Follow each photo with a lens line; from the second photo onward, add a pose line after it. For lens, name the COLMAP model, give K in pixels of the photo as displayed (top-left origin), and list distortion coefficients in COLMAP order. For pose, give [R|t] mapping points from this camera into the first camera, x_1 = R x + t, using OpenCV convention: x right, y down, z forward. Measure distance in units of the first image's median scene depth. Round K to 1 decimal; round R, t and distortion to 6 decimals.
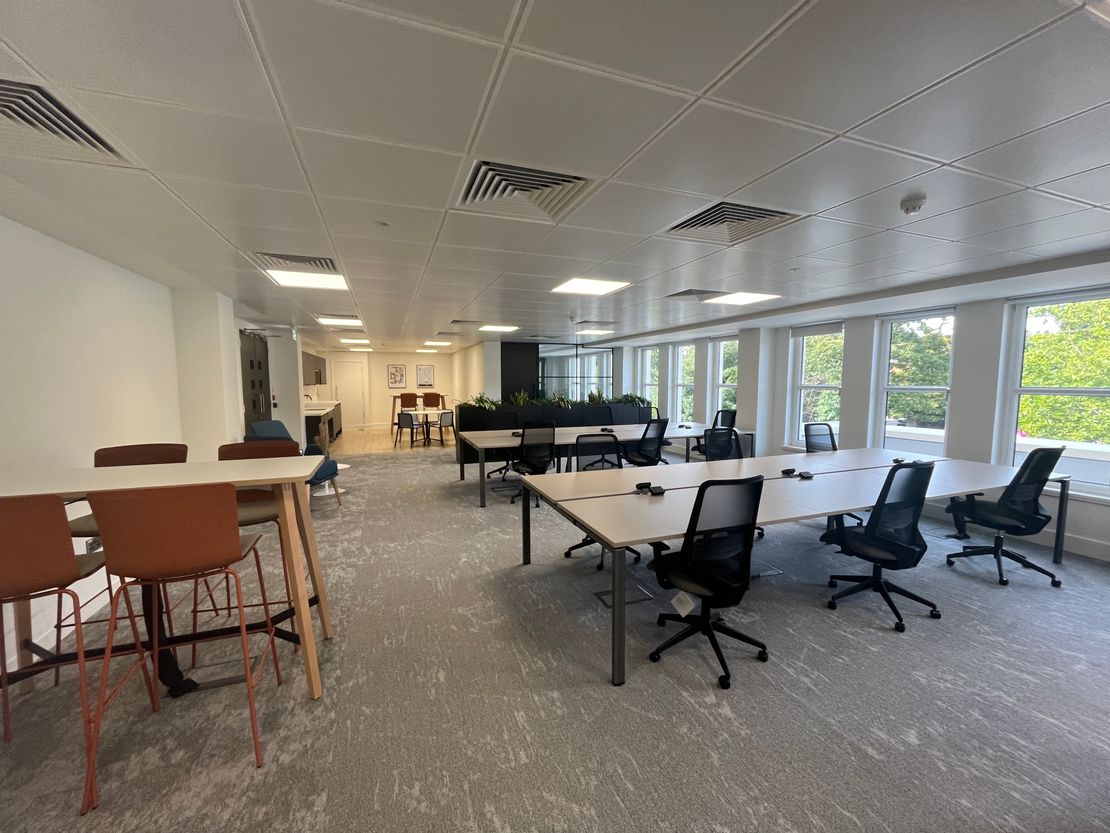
lens RADIAL K [[445.7, 0, 555.0], [0, 445.7, 416.5], [0, 0, 1]] dist [0.000190, 0.000000]
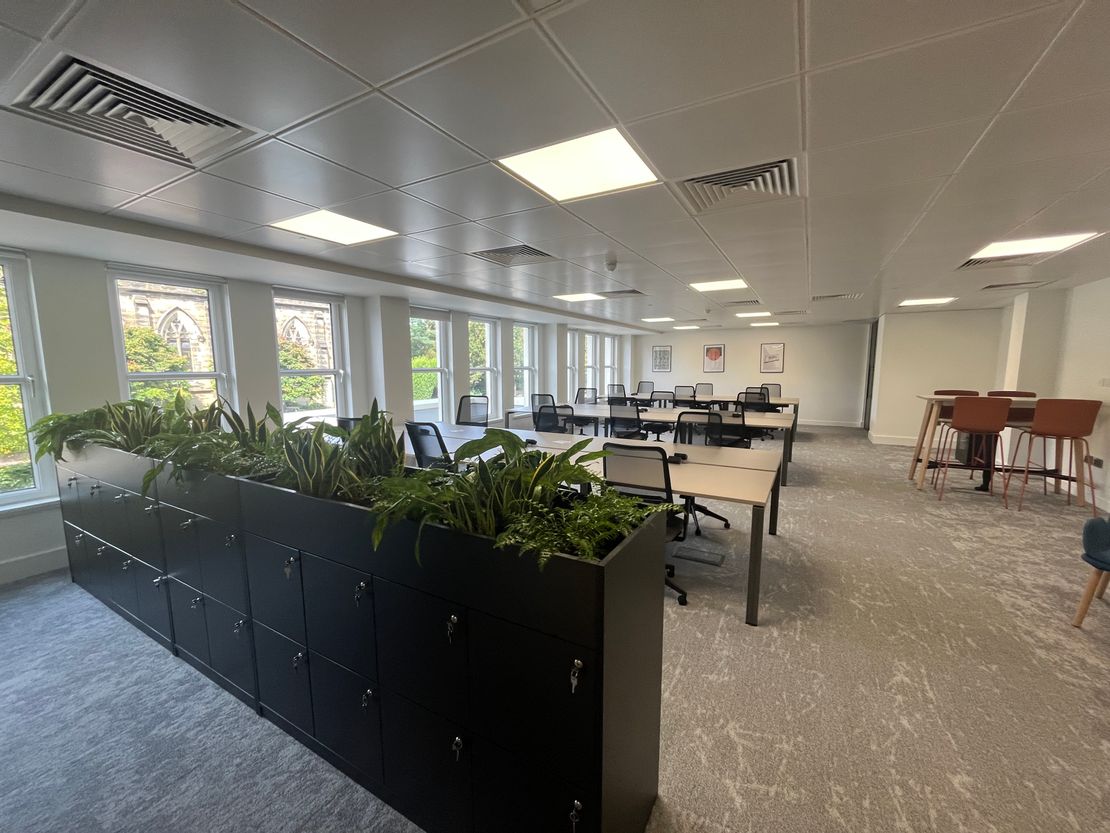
lens RADIAL K [[445.7, 0, 555.0], [0, 445.7, 416.5], [0, 0, 1]] dist [0.000190, 0.000000]
pose [[-0.635560, -0.078923, 0.768007, -0.535868], [0.075349, 0.983672, 0.163440, -0.152679], [-0.768366, 0.161744, -0.619236, 1.886033]]
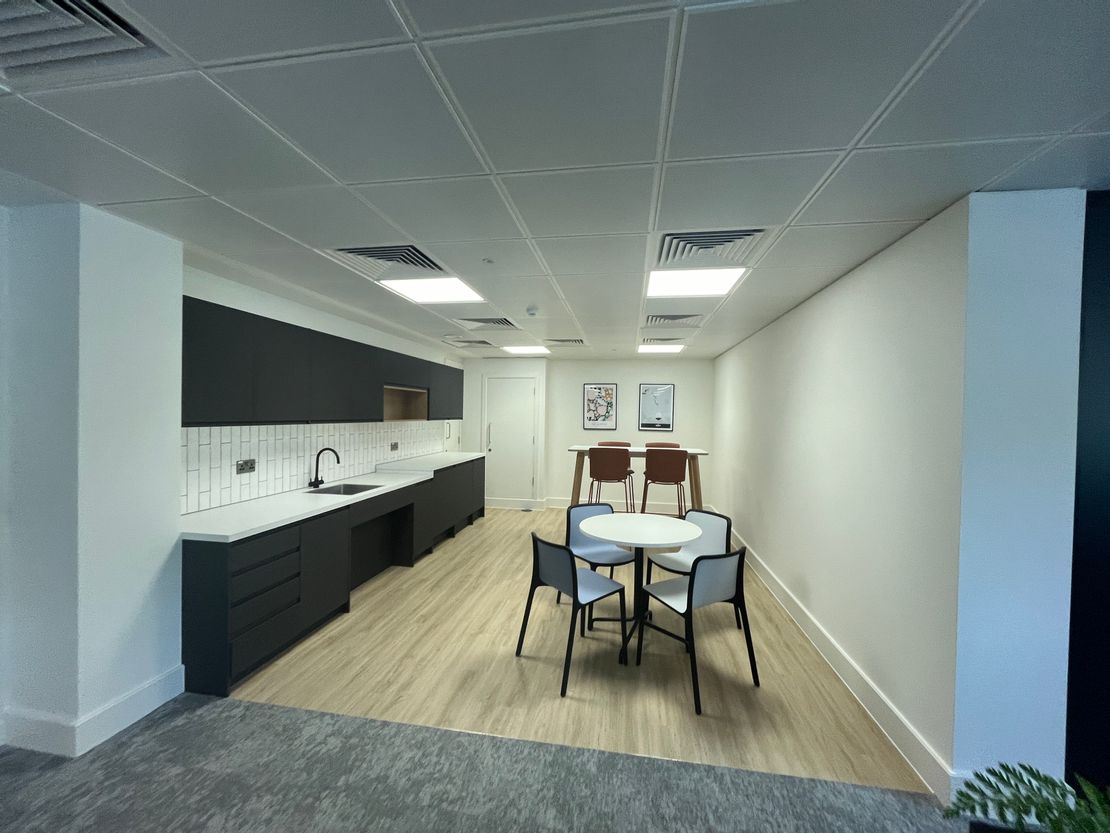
lens RADIAL K [[445.7, 0, 555.0], [0, 445.7, 416.5], [0, 0, 1]] dist [0.000190, 0.000000]
pose [[0.866378, 0.021745, -0.498914, -0.180877], [-0.060258, 0.996304, -0.061215, -0.055037], [0.495739, 0.083099, 0.864487, 0.662303]]
